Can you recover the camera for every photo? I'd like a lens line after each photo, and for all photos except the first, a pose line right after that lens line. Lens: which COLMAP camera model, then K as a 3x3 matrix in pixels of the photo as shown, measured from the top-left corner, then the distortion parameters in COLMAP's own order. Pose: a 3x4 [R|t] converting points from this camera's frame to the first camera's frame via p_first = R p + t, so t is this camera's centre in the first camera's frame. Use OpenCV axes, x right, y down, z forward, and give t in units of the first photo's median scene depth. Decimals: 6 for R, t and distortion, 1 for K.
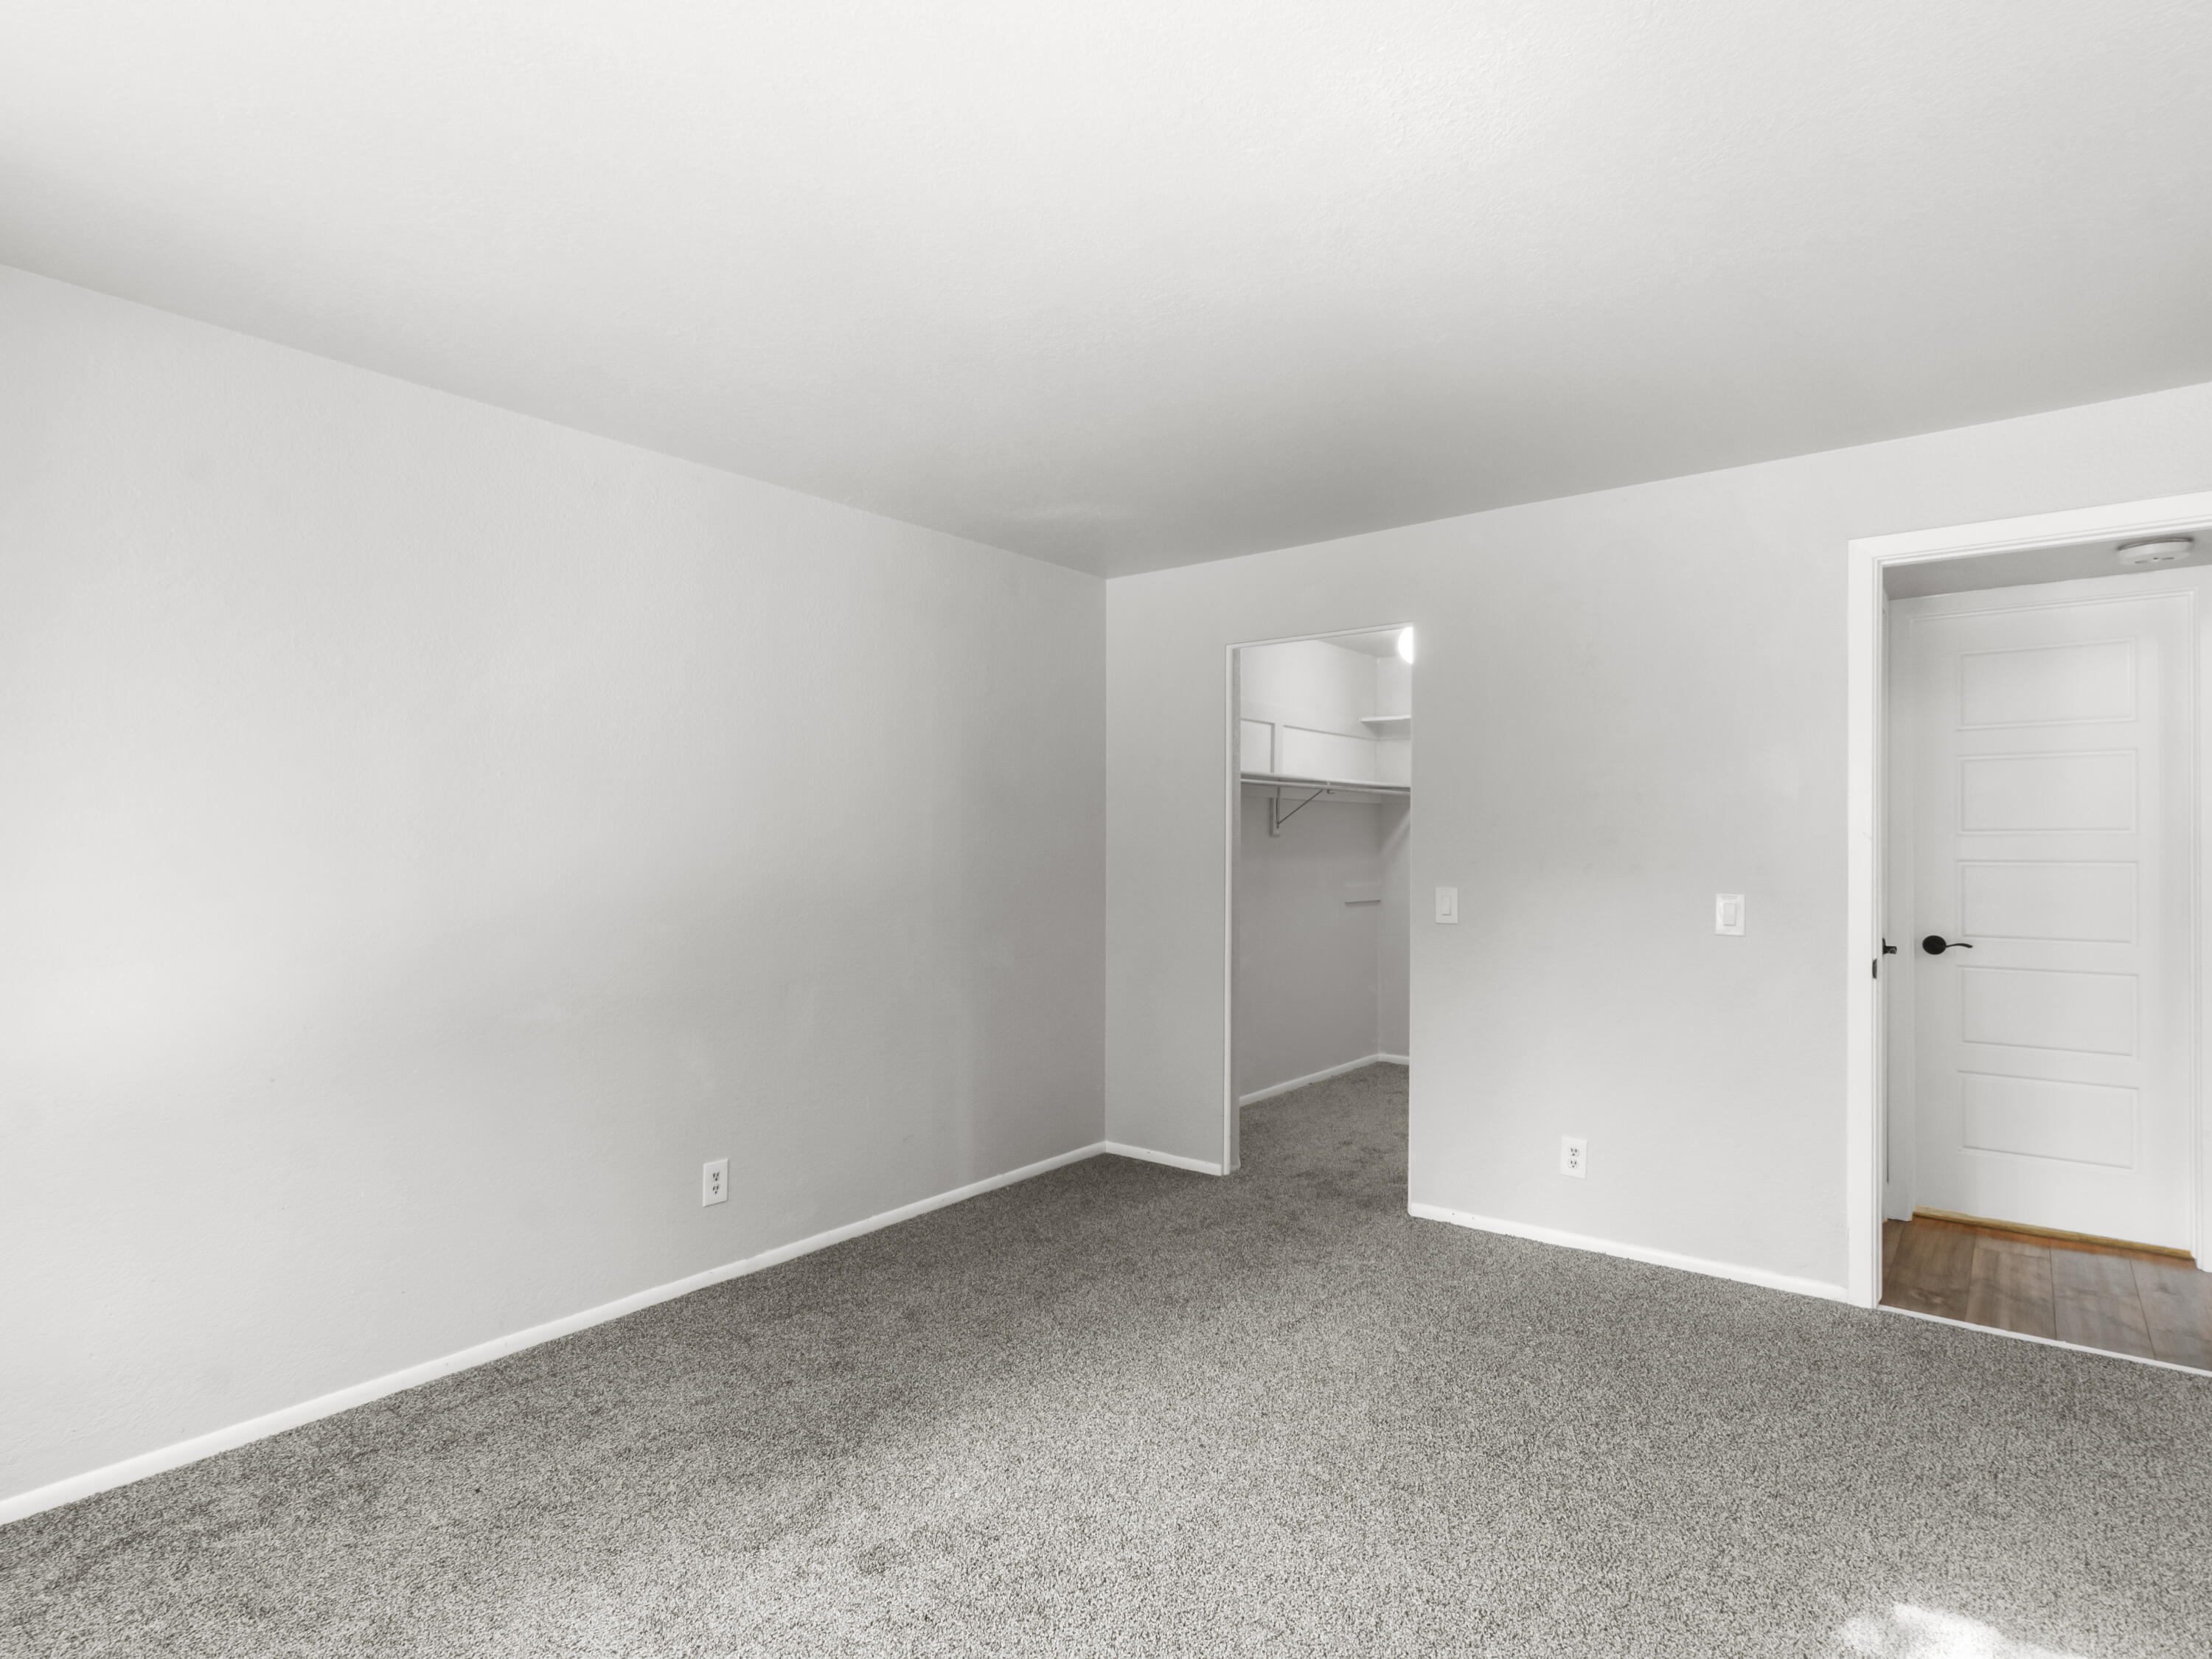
lens RADIAL K [[1176.0, 0, 1108.9], [0, 1176.0, 852.1], [0, 0, 1]] dist [0.000879, -0.014033]
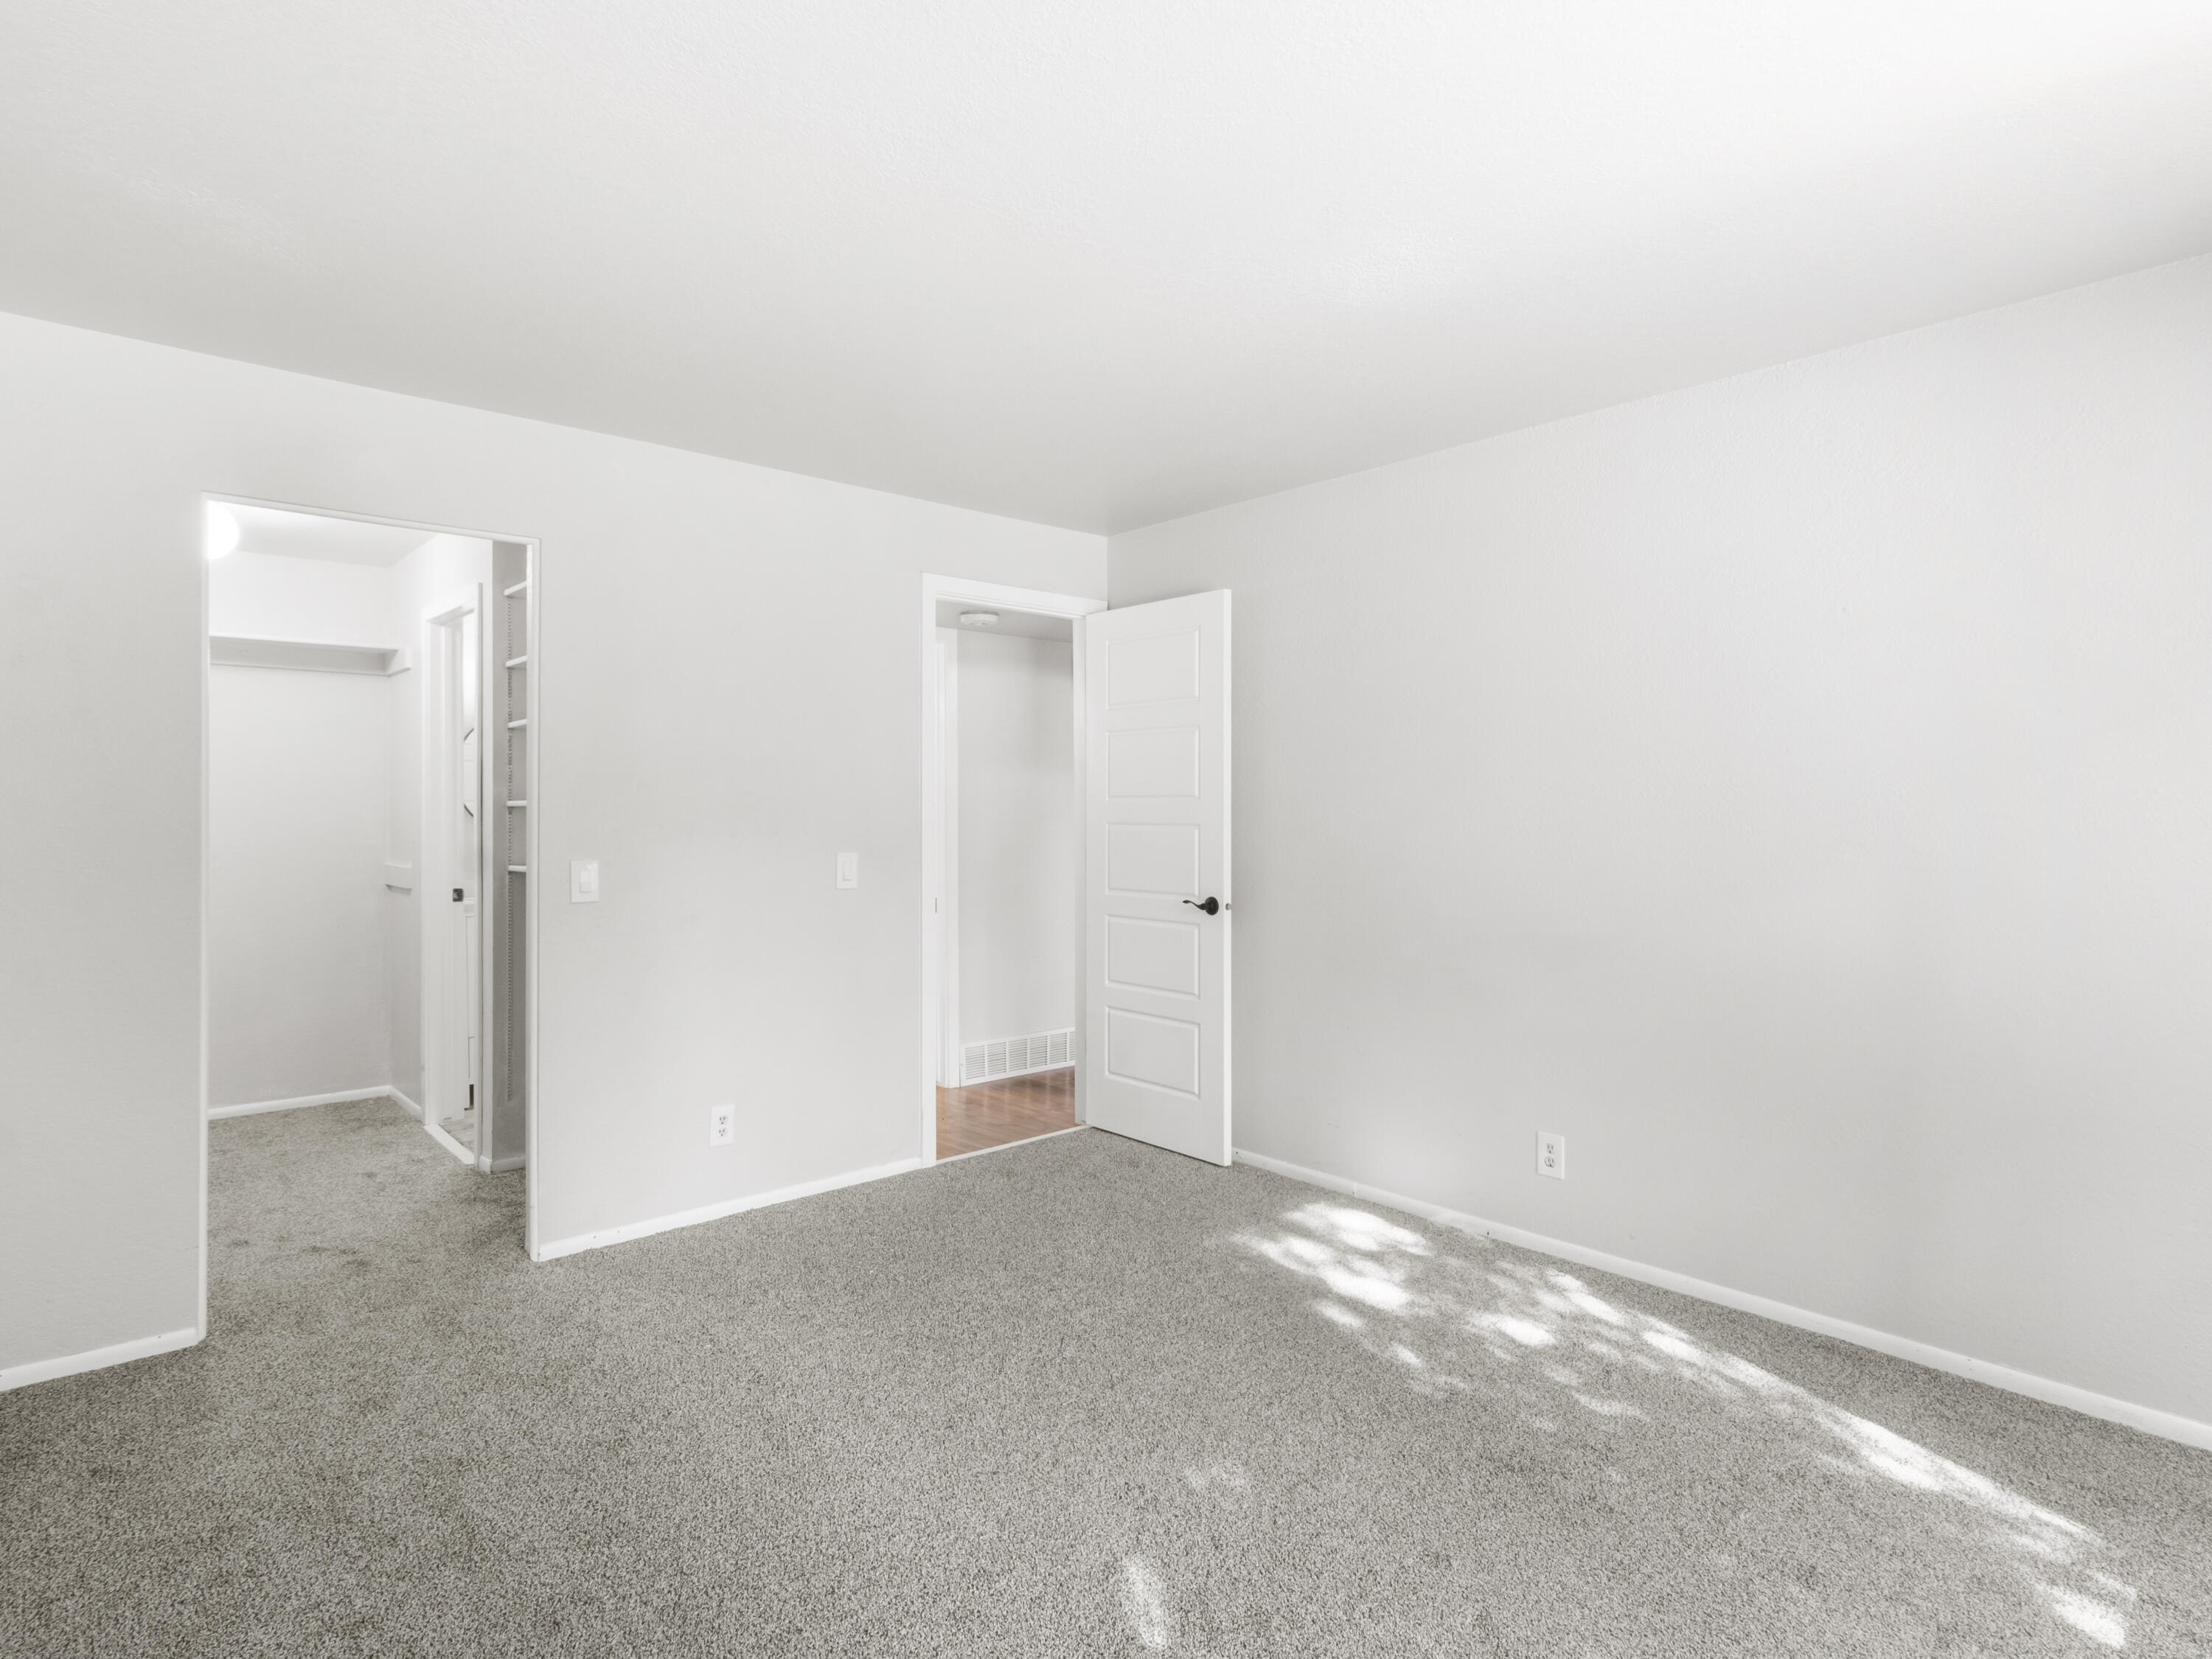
lens RADIAL K [[1176.0, 0, 1108.9], [0, 1176.0, 852.1], [0, 0, 1]] dist [0.000879, -0.014033]
pose [[0.150341, -0.024537, 0.988330, -0.546087], [0.009172, 0.999684, 0.023424, 0.009400], [-0.988592, 0.005544, 0.150519, 0.545585]]
